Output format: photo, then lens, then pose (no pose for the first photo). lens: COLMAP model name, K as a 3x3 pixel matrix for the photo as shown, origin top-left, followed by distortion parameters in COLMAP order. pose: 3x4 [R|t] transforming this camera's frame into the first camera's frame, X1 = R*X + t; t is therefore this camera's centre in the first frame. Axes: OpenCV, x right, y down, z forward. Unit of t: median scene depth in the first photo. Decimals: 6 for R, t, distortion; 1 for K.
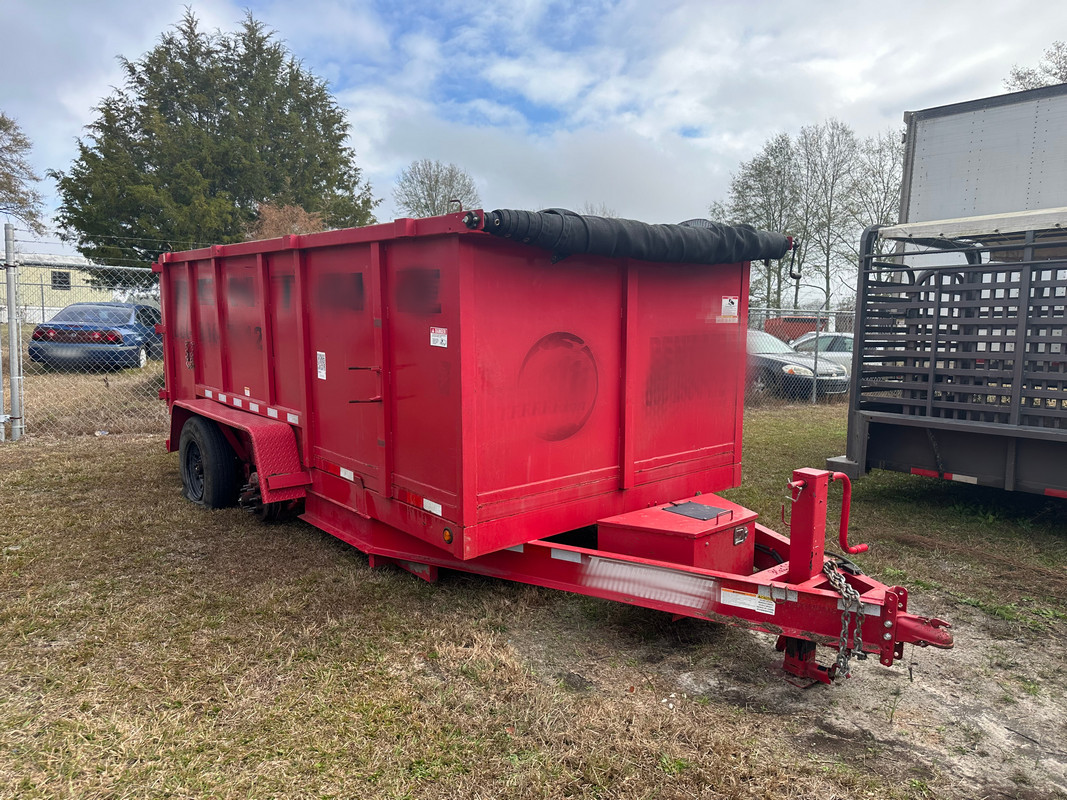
lens RADIAL K [[750.1, 0, 520.5], [0, 750.1, 384.2], [0, 0, 1]] dist [0.047629, -0.048917]
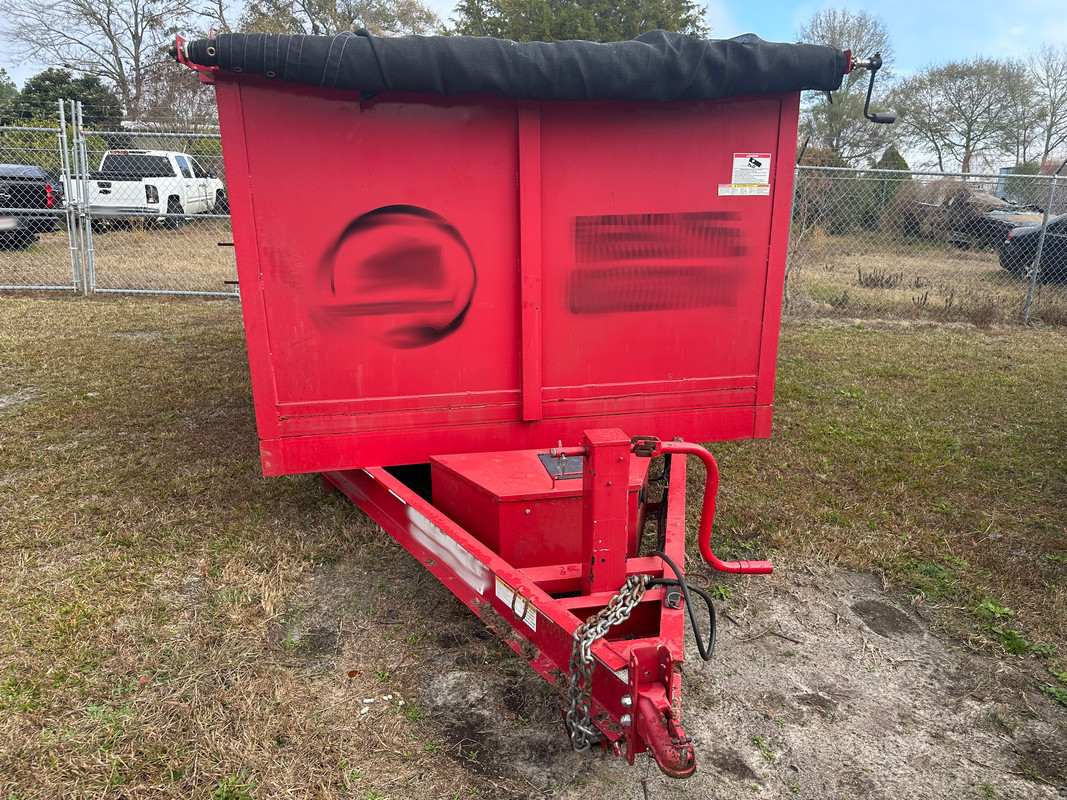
lens RADIAL K [[750.1, 0, 515.9], [0, 750.1, 391.6], [0, 0, 1]] dist [0.047629, -0.048917]
pose [[0.869197, 0.120256, -0.479620, 0.506682], [-0.041733, 0.984356, 0.171177, -0.019703], [0.492702, -0.128770, 0.860618, 0.355820]]
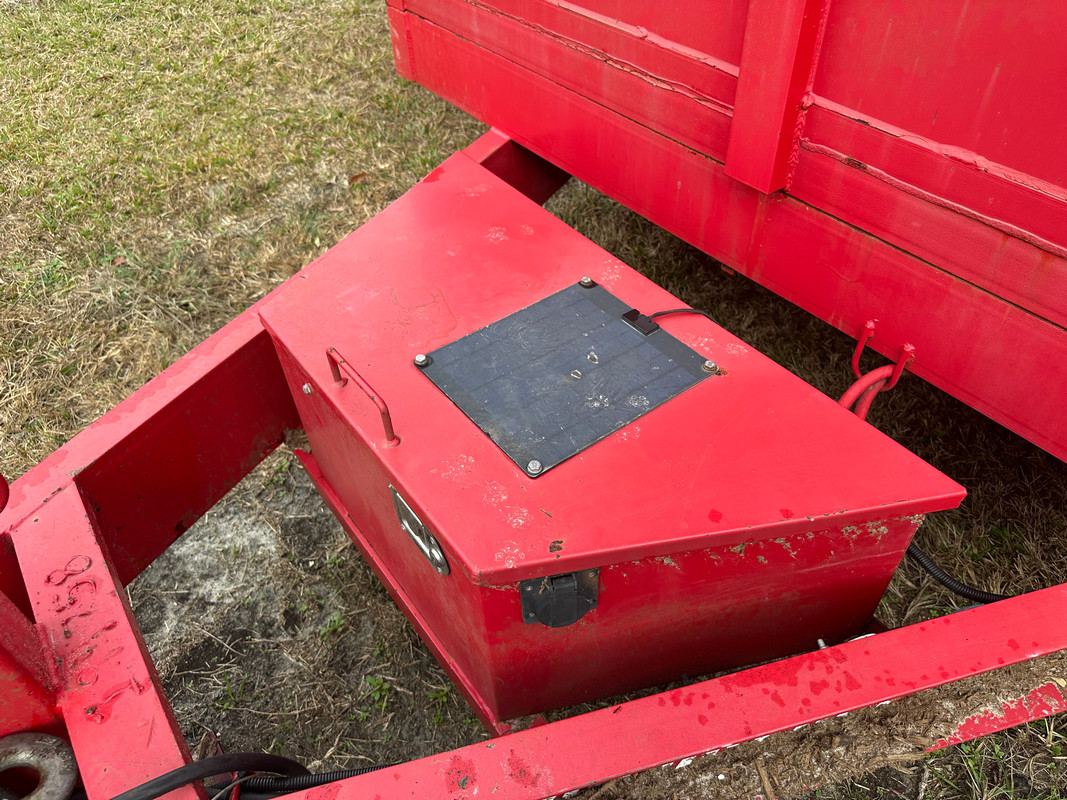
lens RADIAL K [[750.1, 0, 530.7], [0, 750.1, 396.0], [0, 0, 1]] dist [0.047629, -0.048917]
pose [[-0.055055, 0.696959, -0.714994, 0.388099], [-0.071101, 0.711526, 0.699053, 0.019703], [0.995949, 0.089323, 0.010381, 0.965933]]
